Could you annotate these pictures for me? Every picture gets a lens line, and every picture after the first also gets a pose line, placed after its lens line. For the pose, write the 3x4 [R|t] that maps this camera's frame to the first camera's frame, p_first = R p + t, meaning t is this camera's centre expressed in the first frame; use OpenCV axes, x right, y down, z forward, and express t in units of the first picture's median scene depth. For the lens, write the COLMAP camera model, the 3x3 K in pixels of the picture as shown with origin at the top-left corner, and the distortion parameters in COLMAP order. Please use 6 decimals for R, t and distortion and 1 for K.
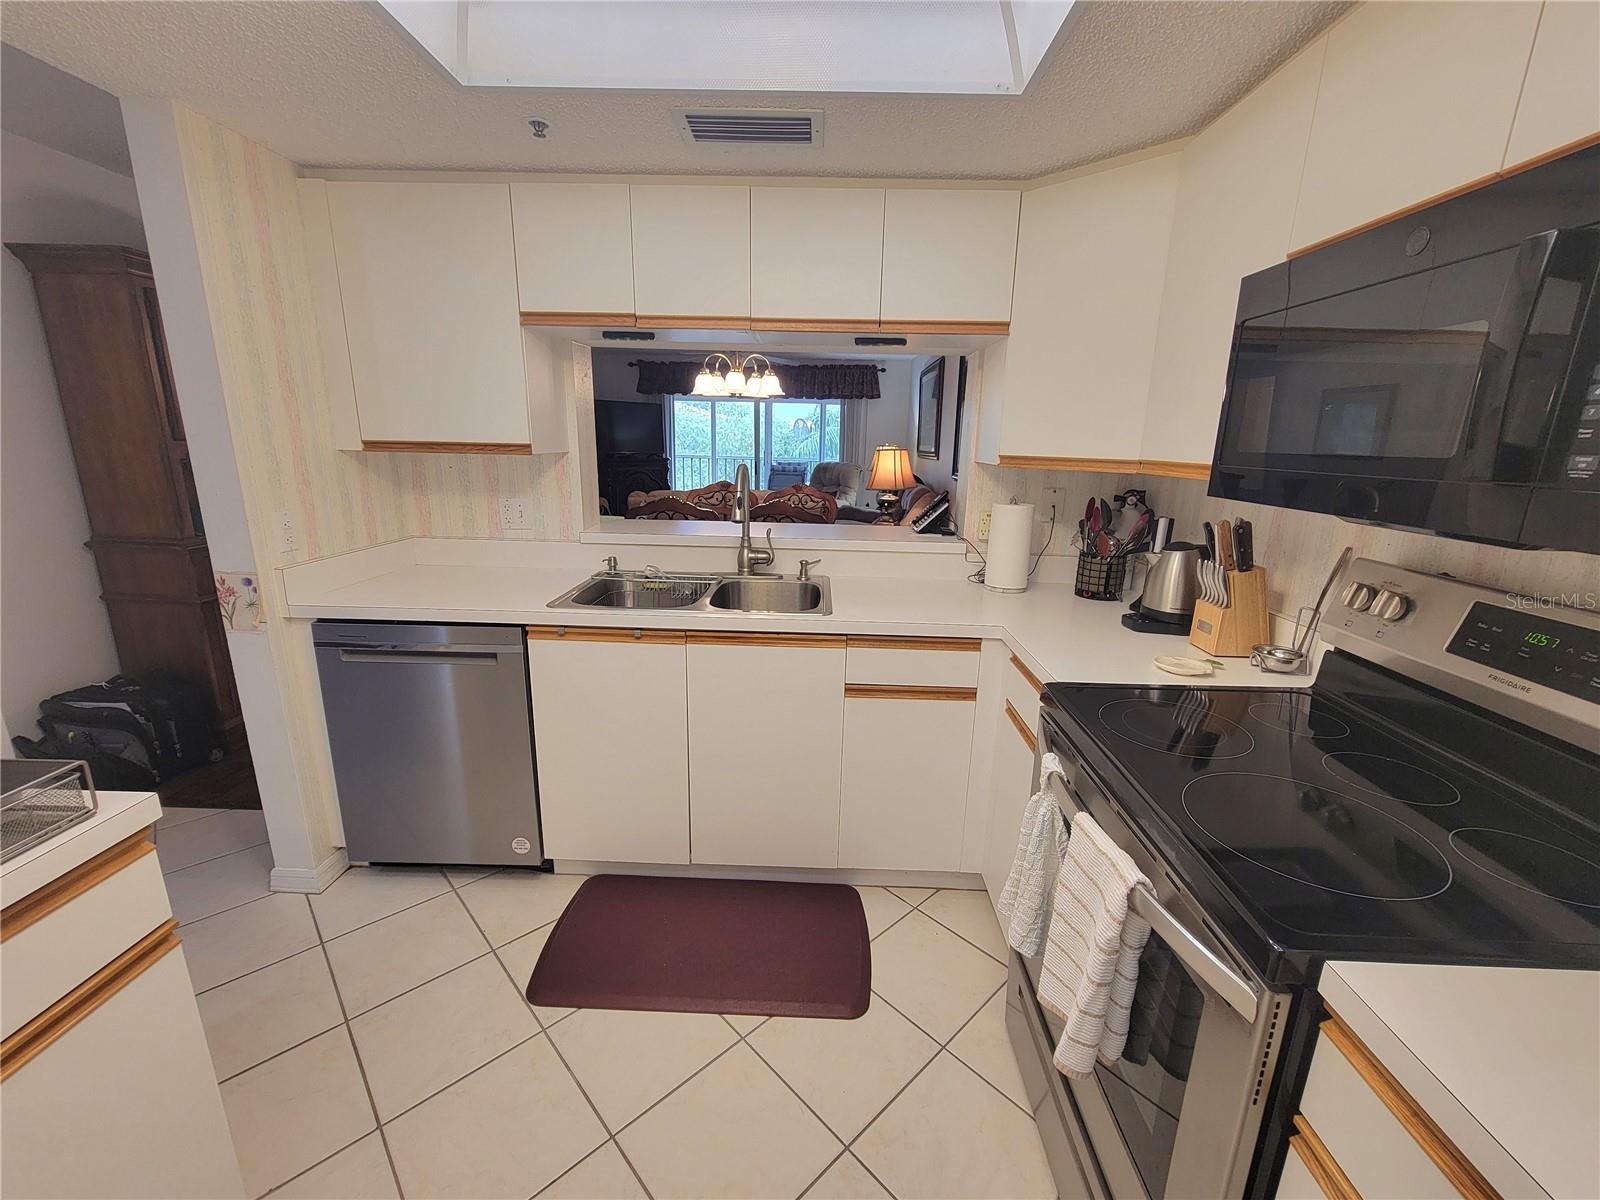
lens RADIAL K [[657.4, 0, 806.3], [0, 657.4, 603.3], [0, 0, 1]] dist [-0.008724, 0.003504]
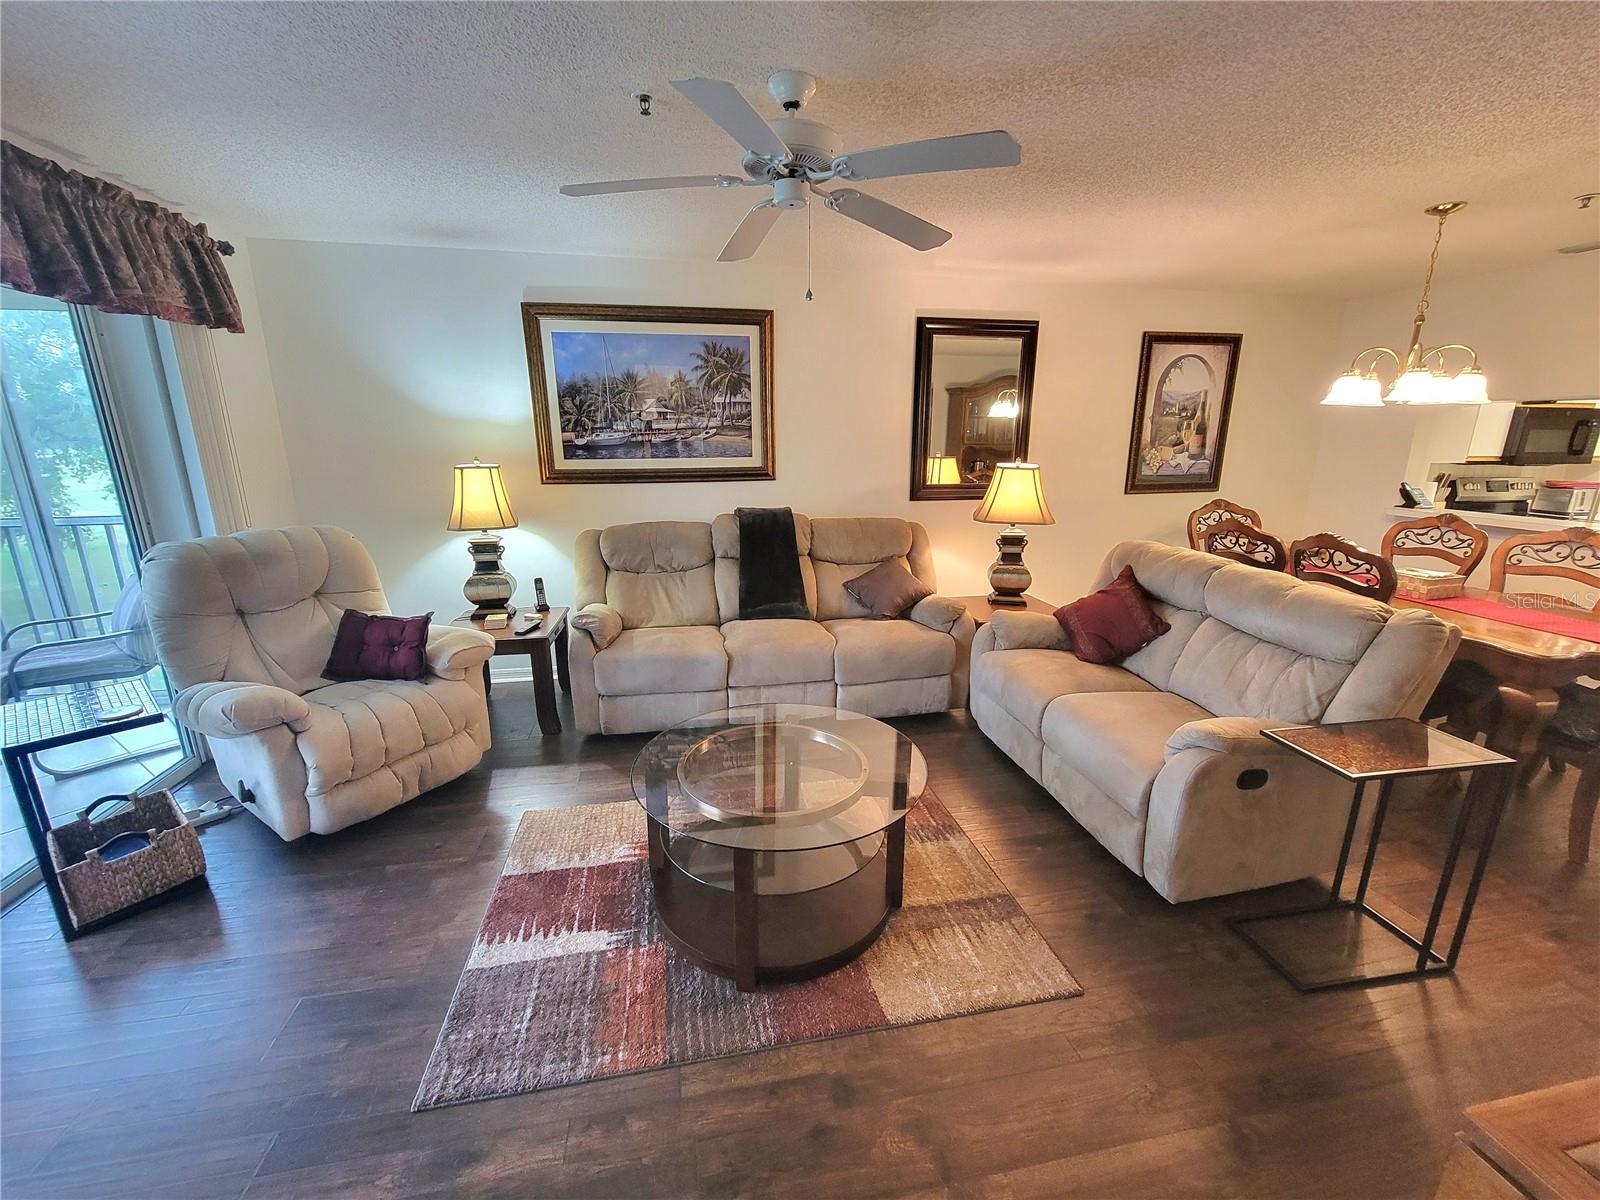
lens RADIAL K [[654.5, 0, 804.7], [0, 654.5, 601.9], [0, 0, 1]] dist [-0.002066, 0.001067]
pose [[-0.221481, -0.268921, 0.937351, -0.315406], [0.227902, 0.920331, 0.317887, -0.225569], [-0.948160, 0.284030, -0.142548, 0.814696]]
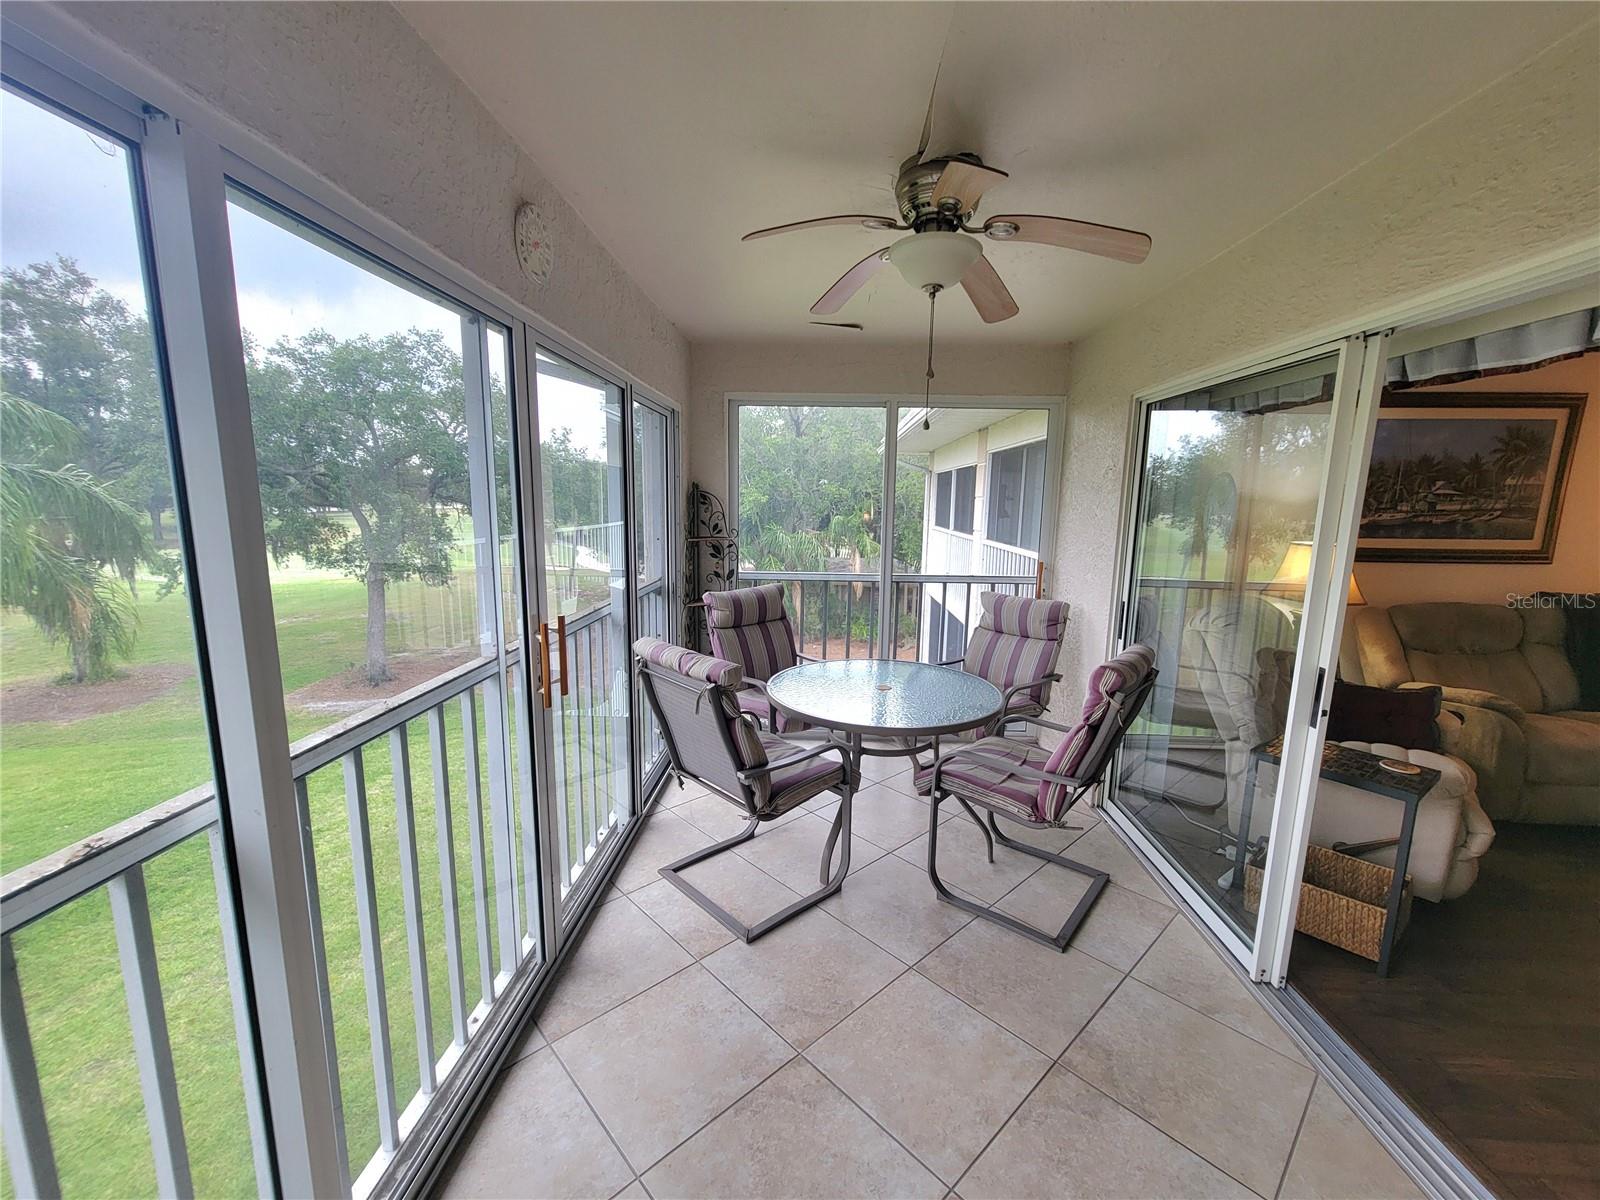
lens RADIAL K [[654.5, 0, 804.7], [0, 654.5, 601.9], [0, 0, 1]] dist [-0.002066, 0.001067]
pose [[0.008524, -0.185748, 0.982560, -0.297928], [0.227344, 0.957224, 0.178986, -0.332535], [-0.973777, 0.221854, 0.050388, 1.221822]]
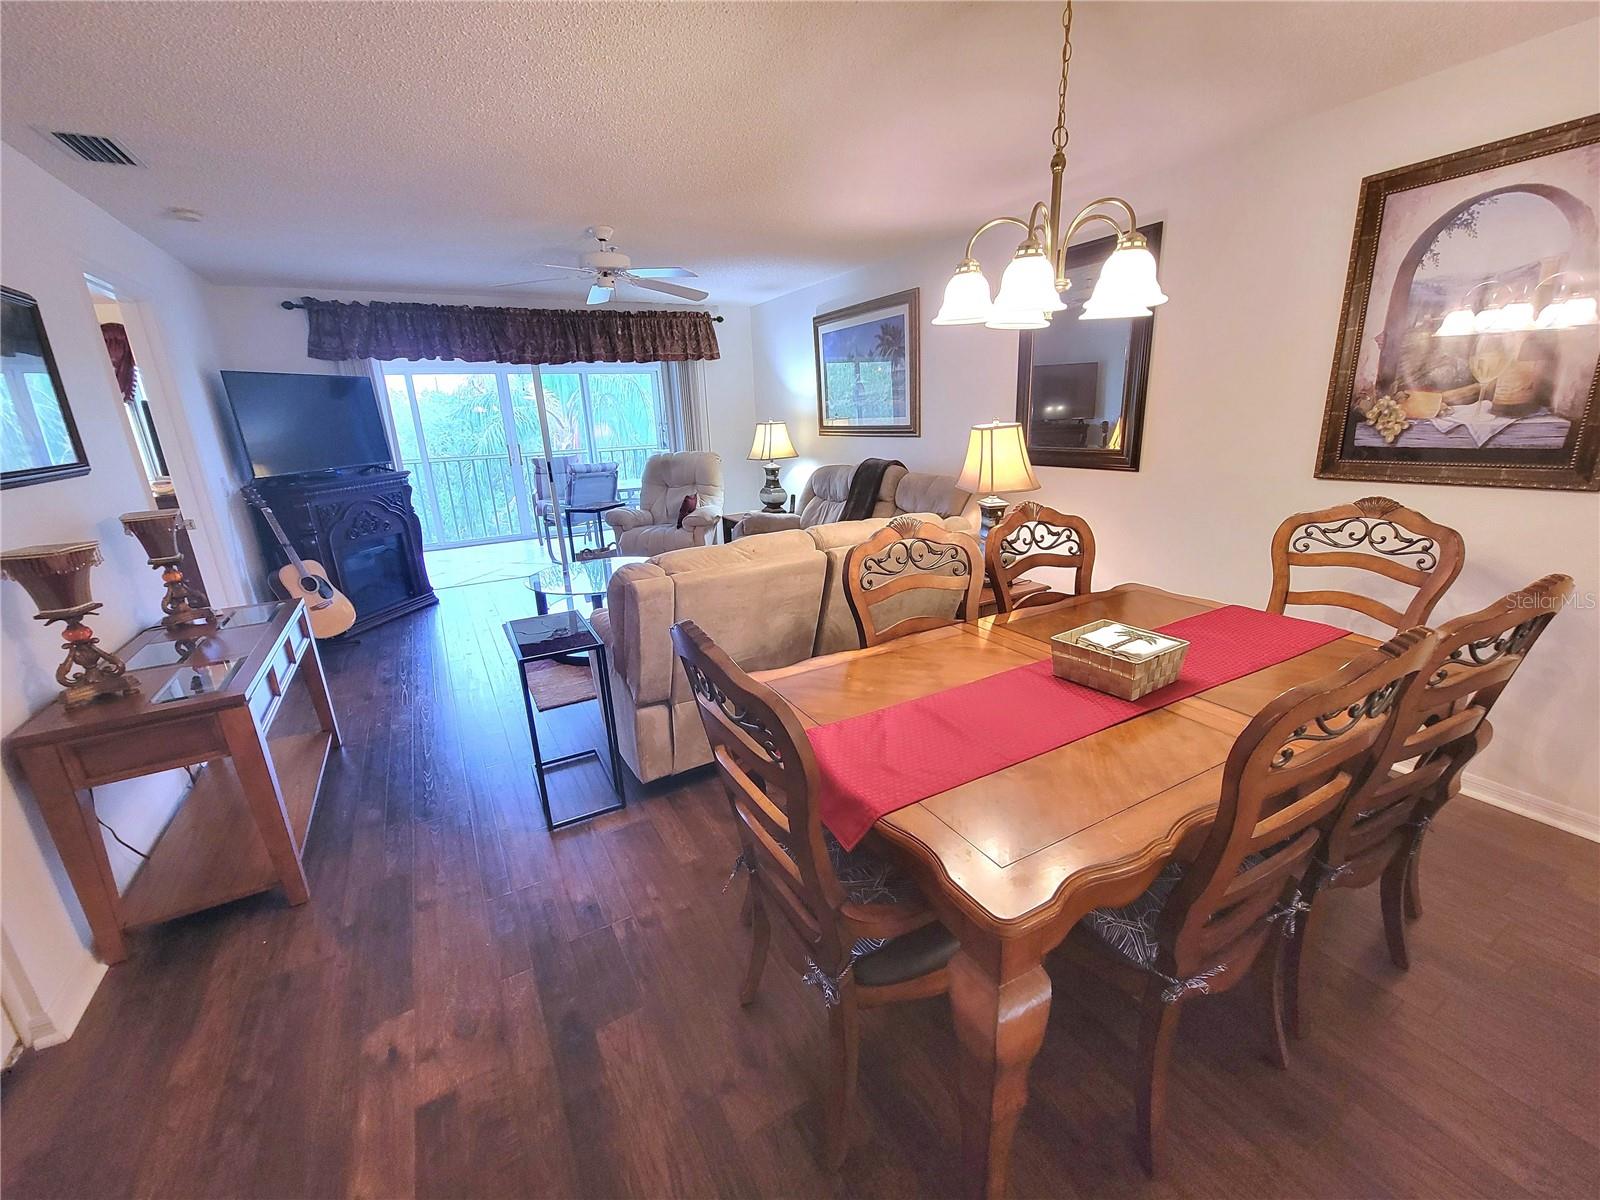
lens RADIAL K [[654.5, 0, 804.7], [0, 654.5, 601.9], [0, 0, 1]] dist [-0.002066, 0.001067]
pose [[0.851544, -0.201151, 0.484160, -0.216094], [0.182692, 0.979437, 0.085600, -0.093195], [-0.491422, 0.015560, 0.870782, 0.327109]]
